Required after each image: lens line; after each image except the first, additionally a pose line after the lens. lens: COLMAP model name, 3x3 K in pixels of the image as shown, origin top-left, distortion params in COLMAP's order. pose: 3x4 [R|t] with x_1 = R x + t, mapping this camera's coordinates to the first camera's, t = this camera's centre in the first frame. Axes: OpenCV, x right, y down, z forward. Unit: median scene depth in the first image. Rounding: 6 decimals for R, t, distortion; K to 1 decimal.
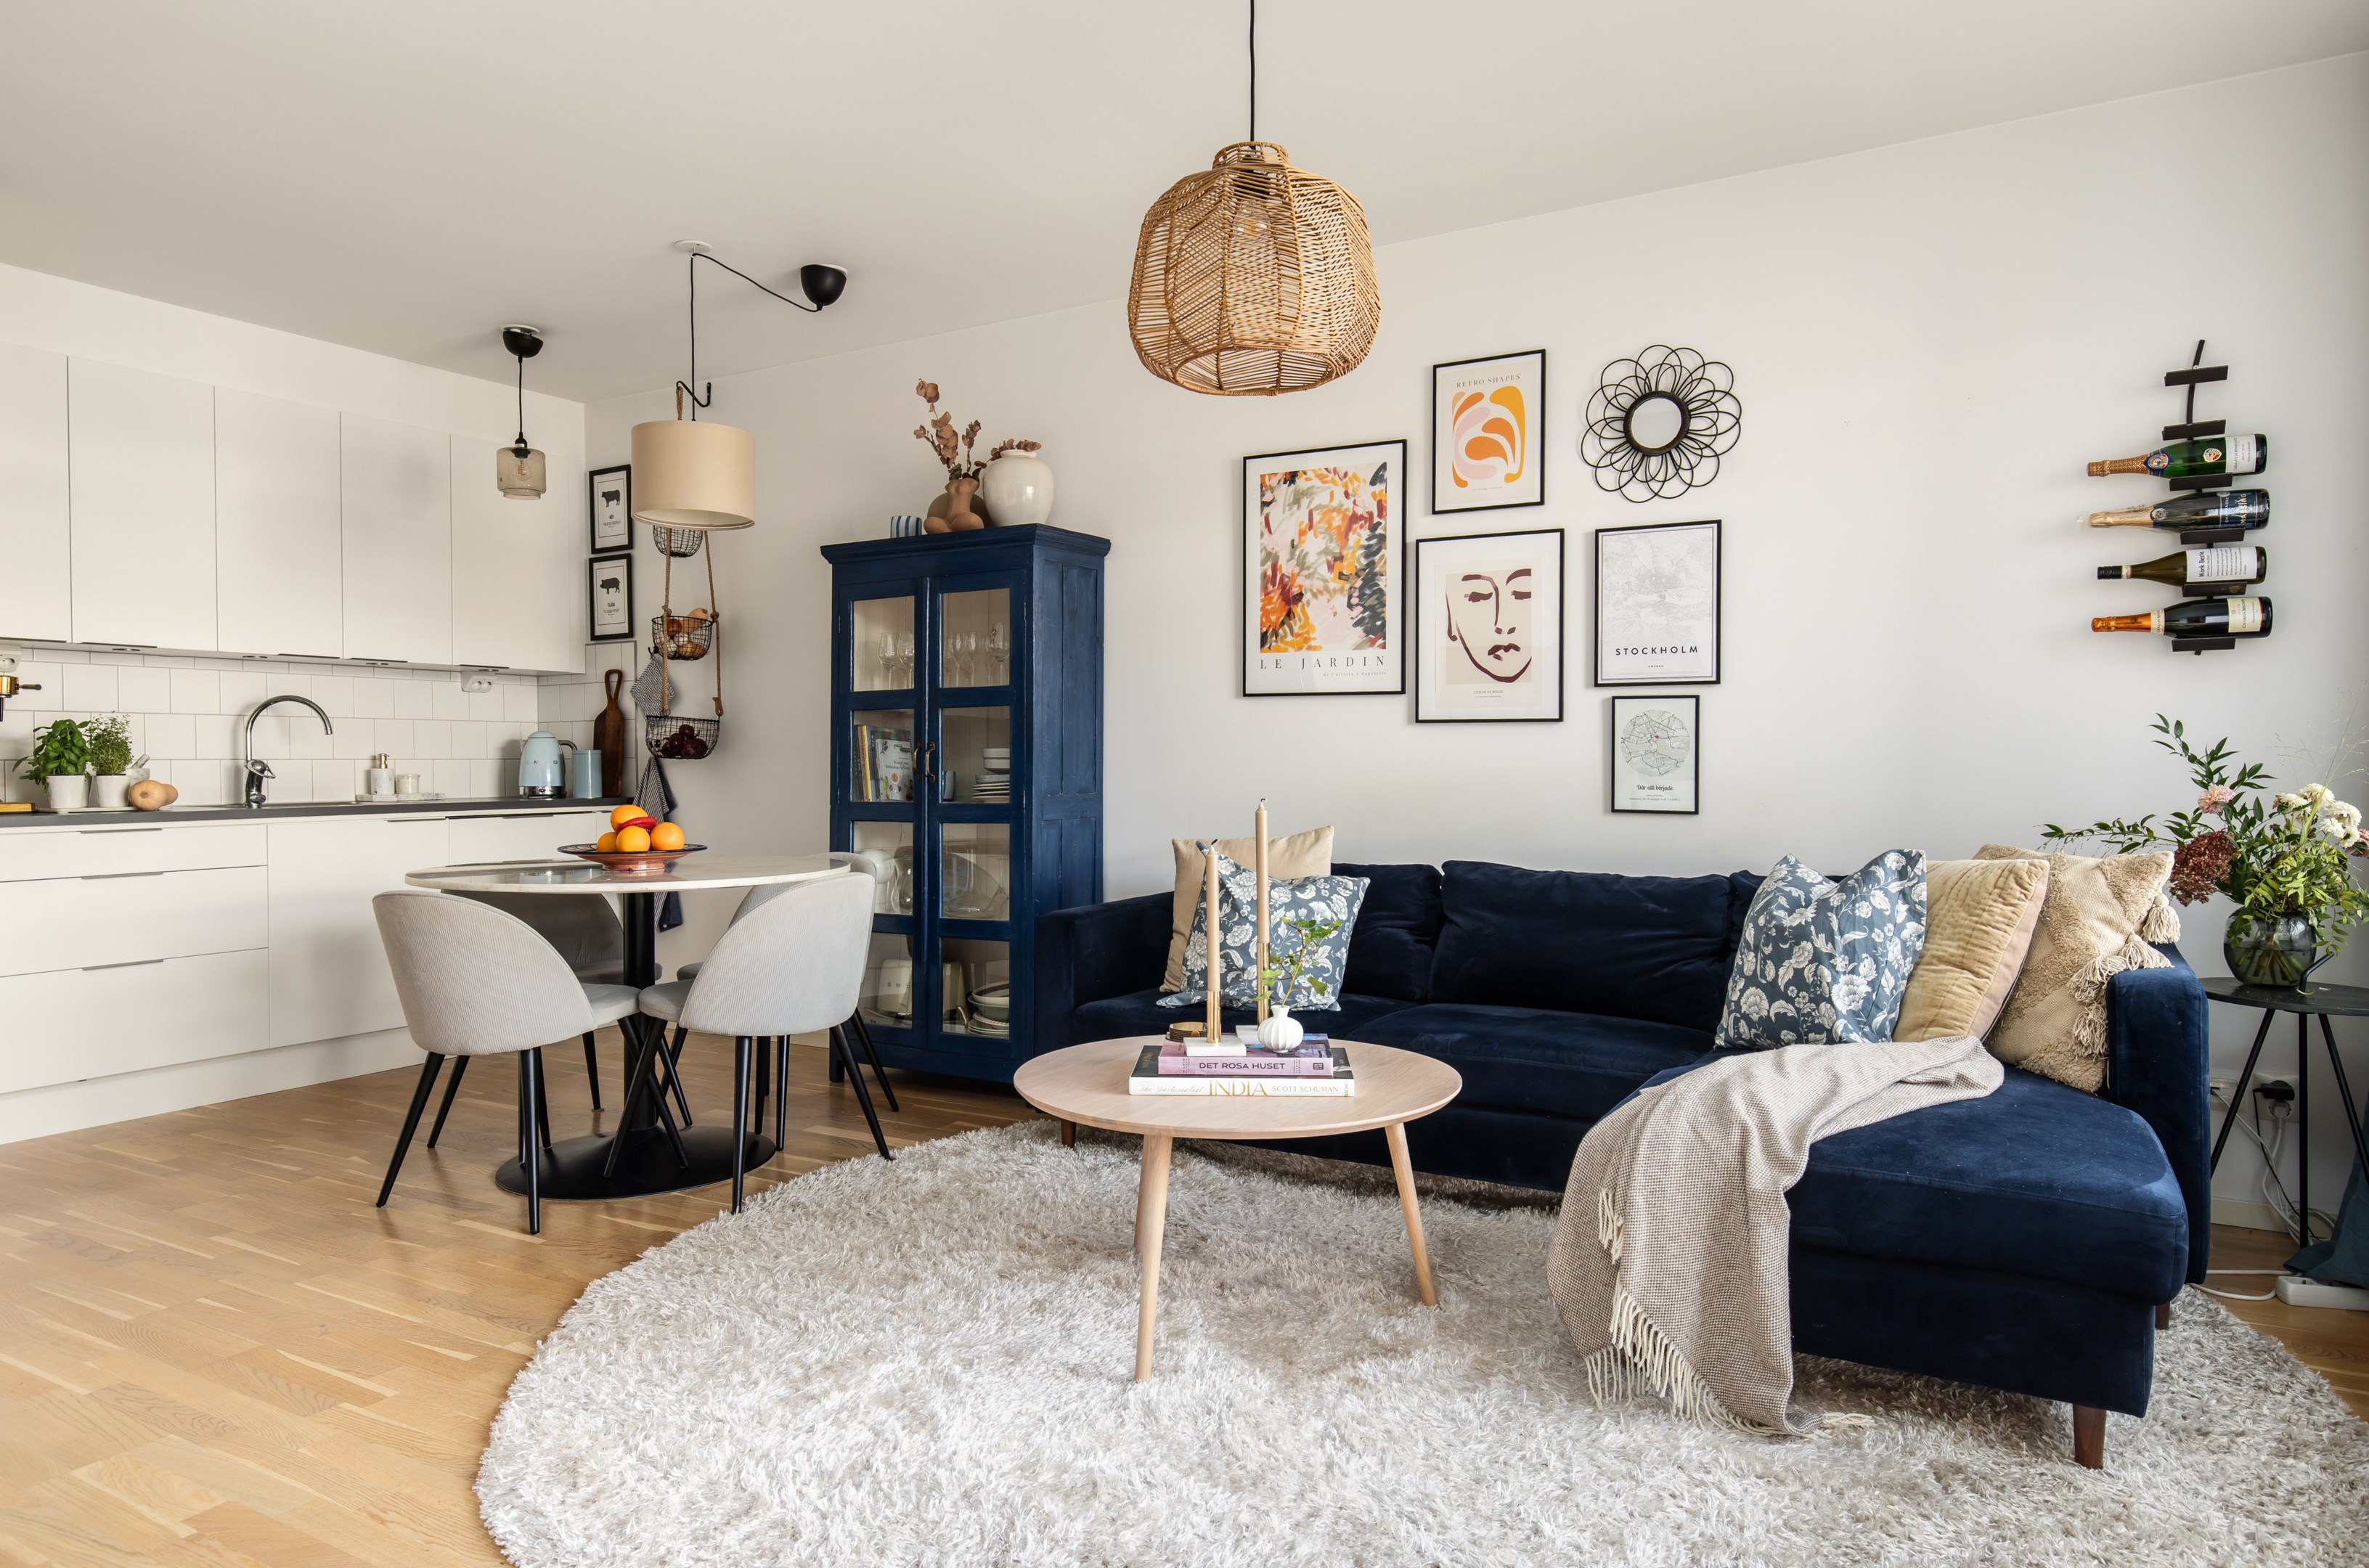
lens RADIAL K [[1456.0, 0, 1195.6], [0, 1456.0, 773.8], [0, 0, 1]] dist [0.013633, -0.001424]
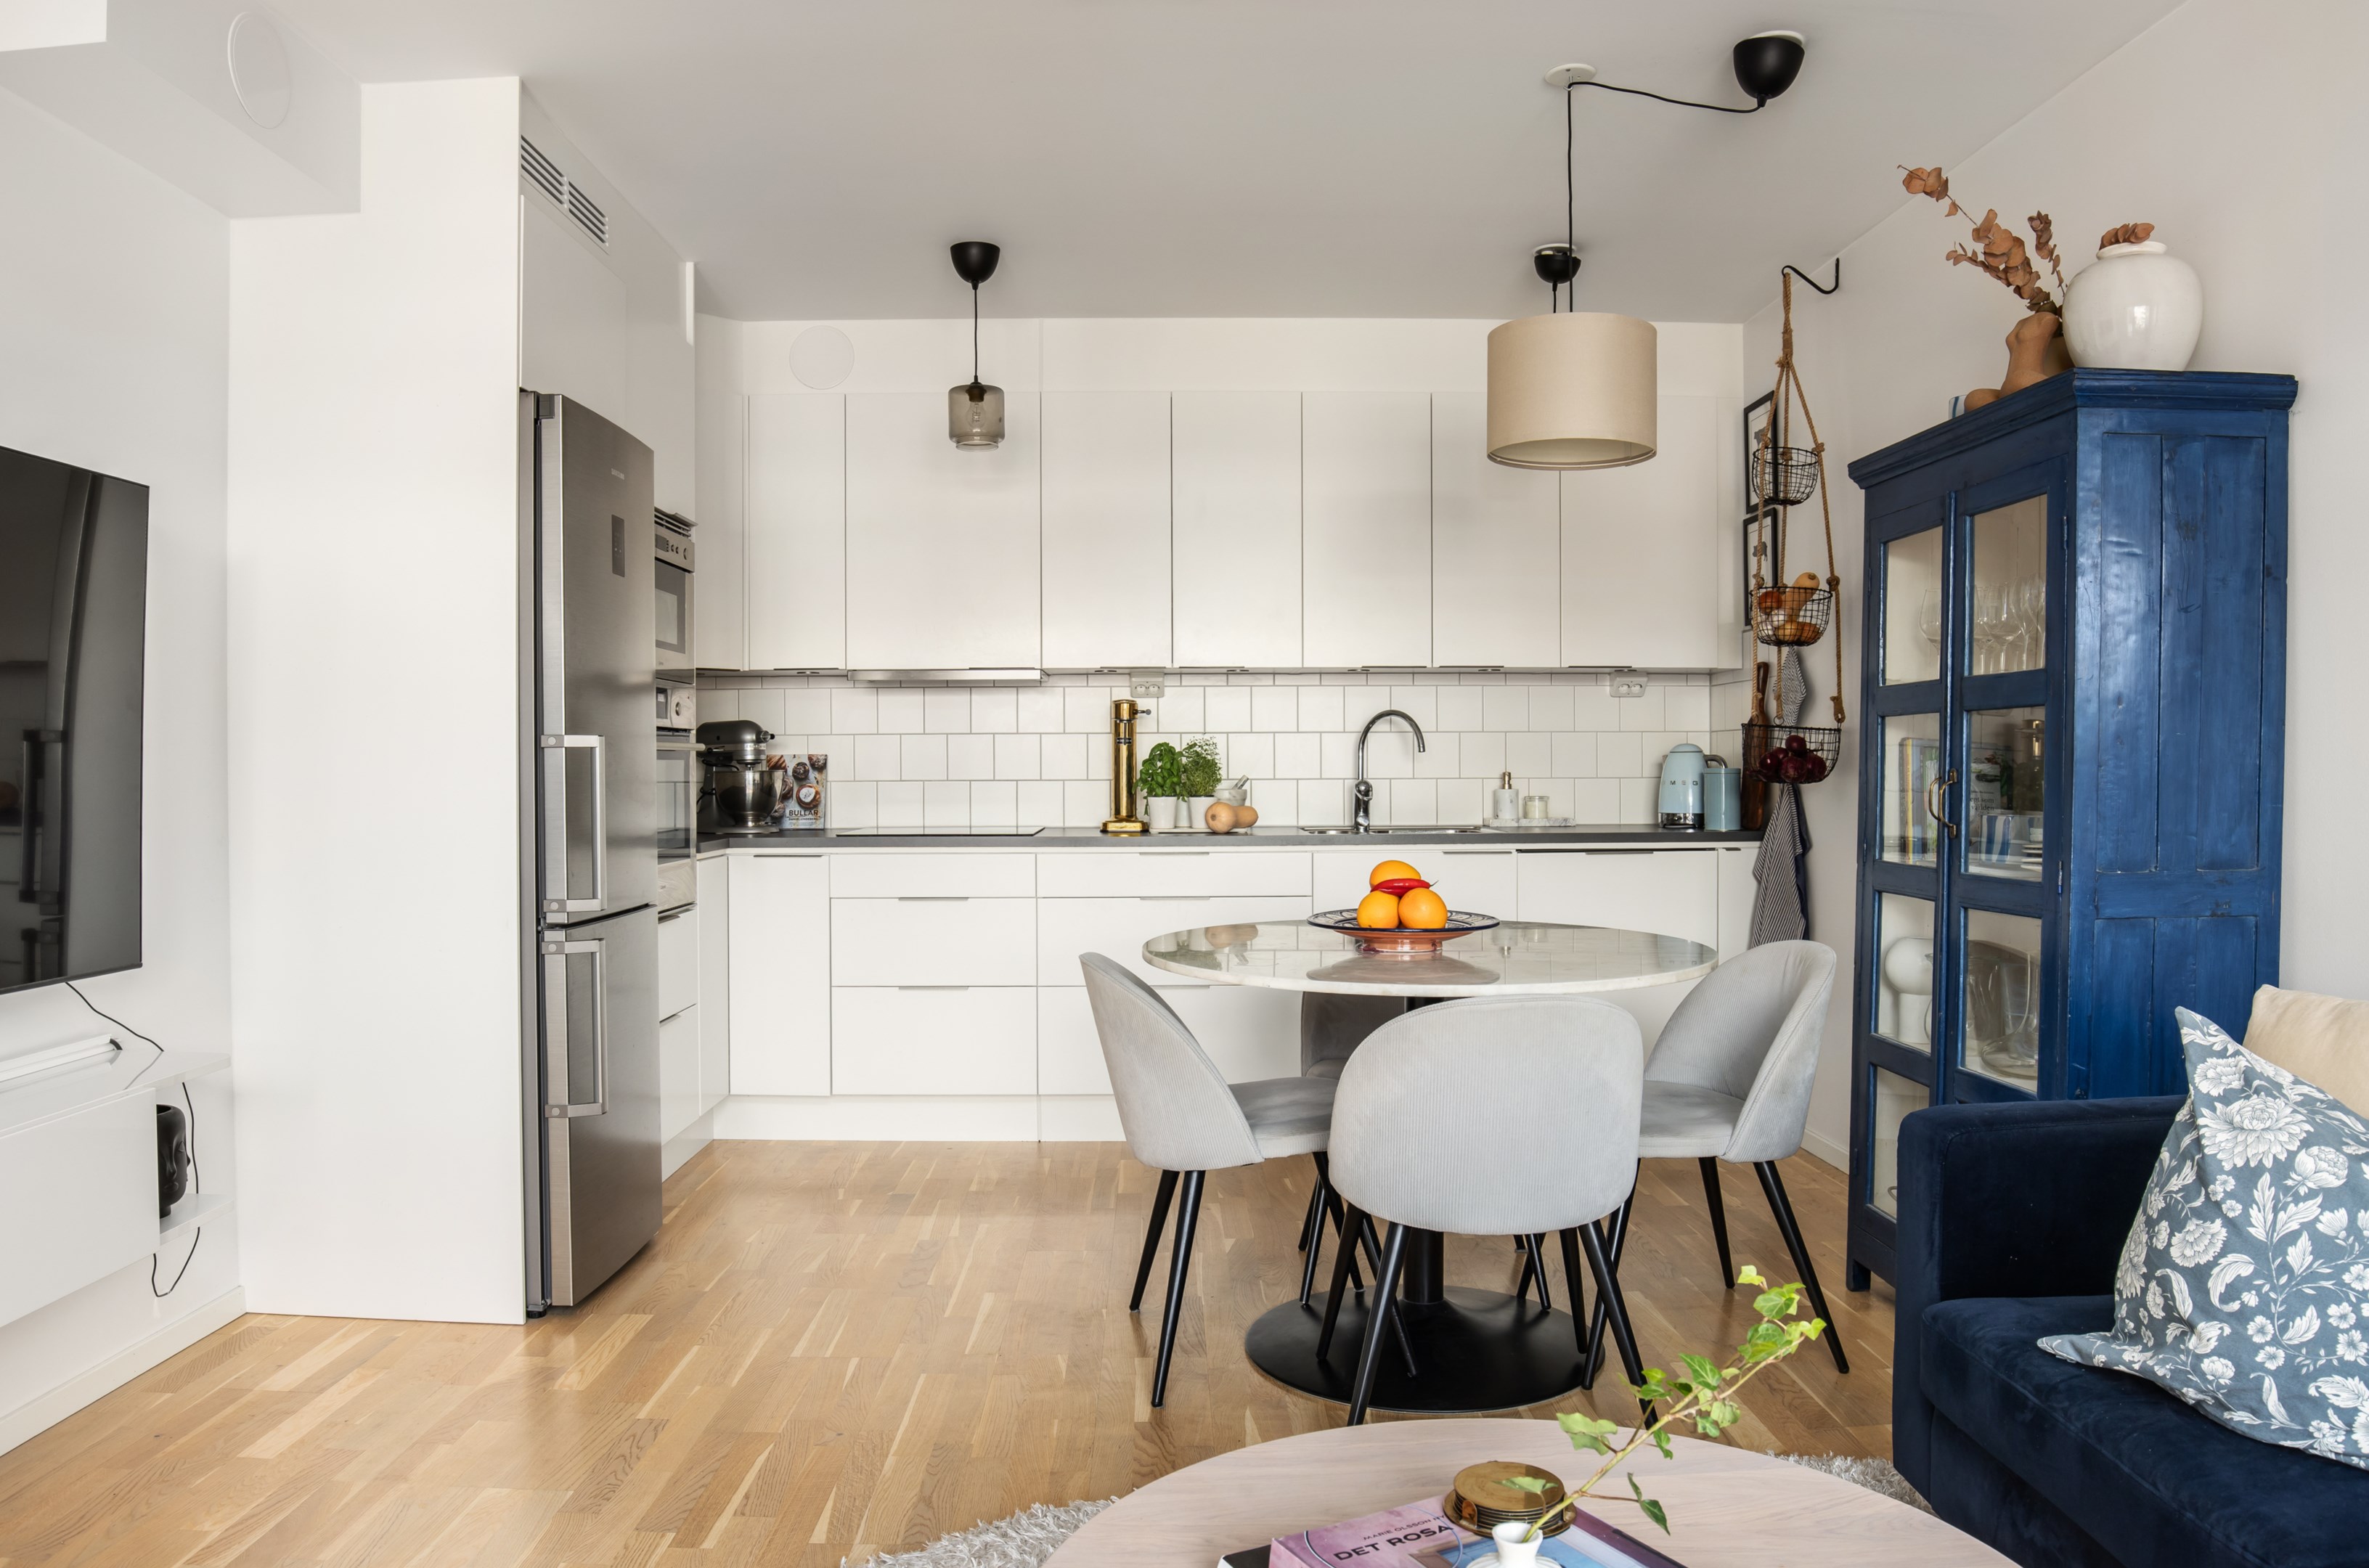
lens RADIAL K [[1613.8, 0, 1184.5], [0, 1613.8, 784.0], [0, 0, 1]] dist [-0.038778, -0.074855]
pose [[0.524910, 0.016609, -0.850995, 0.168281], [-0.007541, 0.999861, 0.014864, -0.019155], [0.851124, -0.001385, 0.524963, 0.325104]]
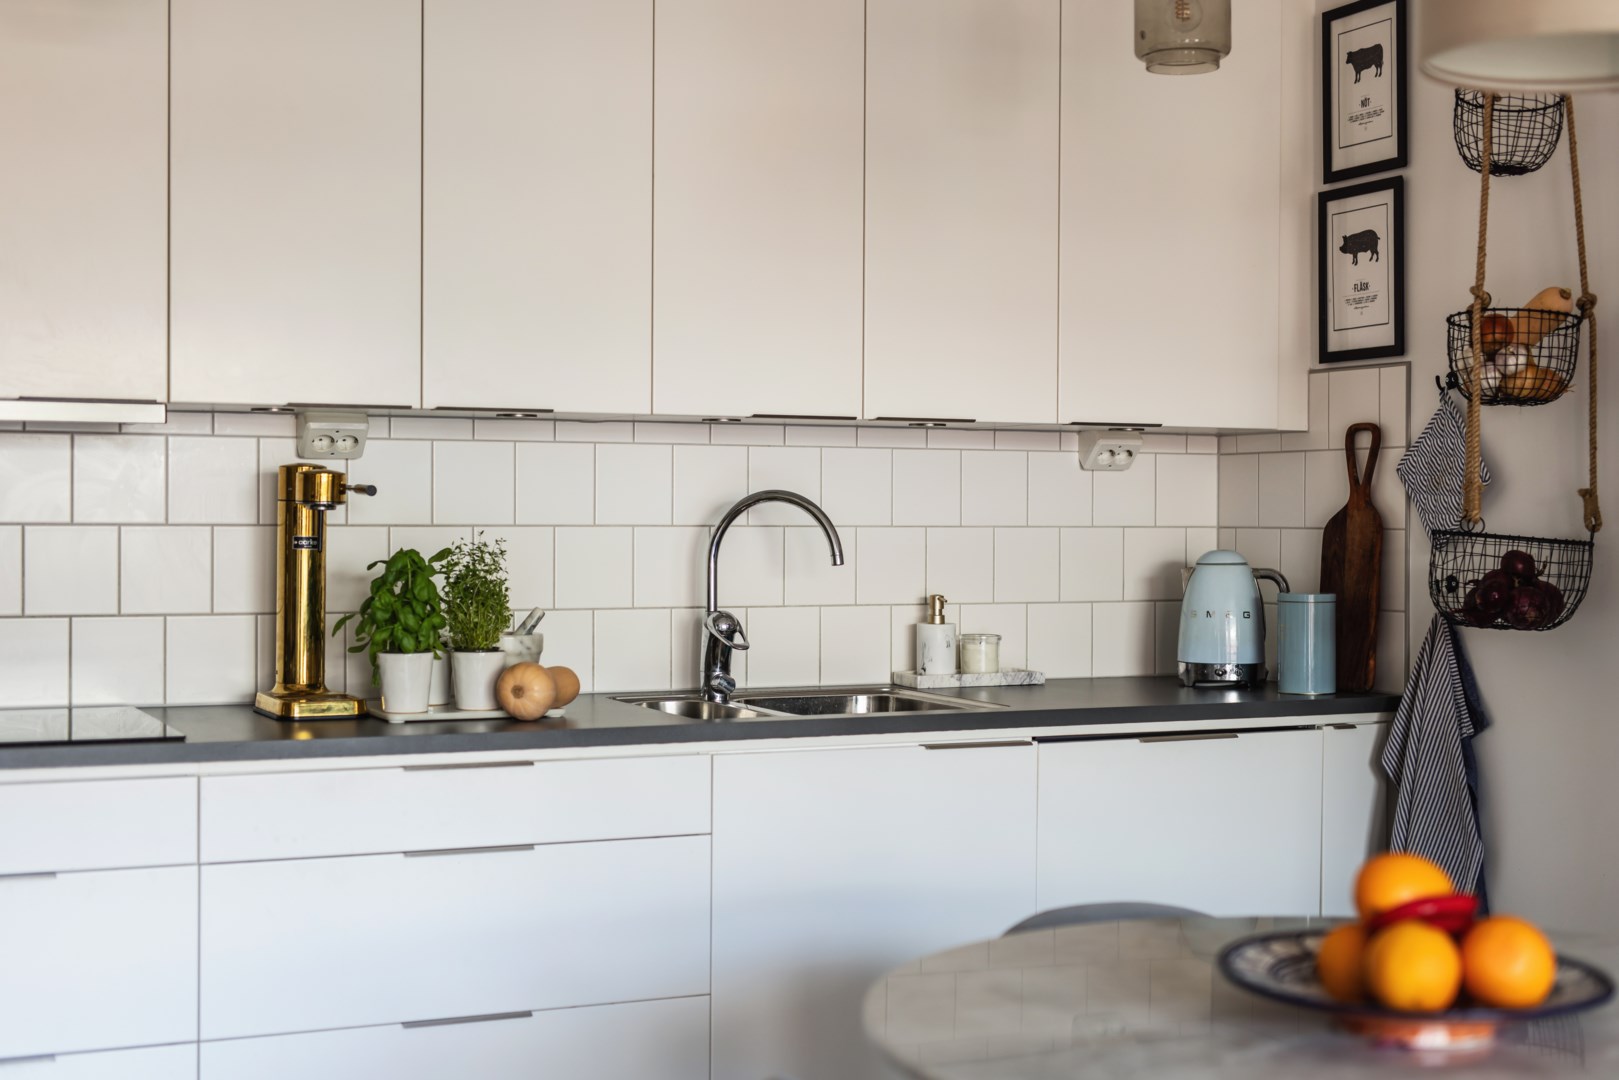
lens RADIAL K [[2305.7, 0, 840.2], [0, 2305.7, 508.6], [0, 0, 1]] dist [0.034865, 0.116918]
pose [[0.824872, 0.012396, -0.565184, -0.121106], [-0.016707, 0.999857, -0.002454, -0.041405], [0.565073, 0.011467, 0.824961, 0.301692]]
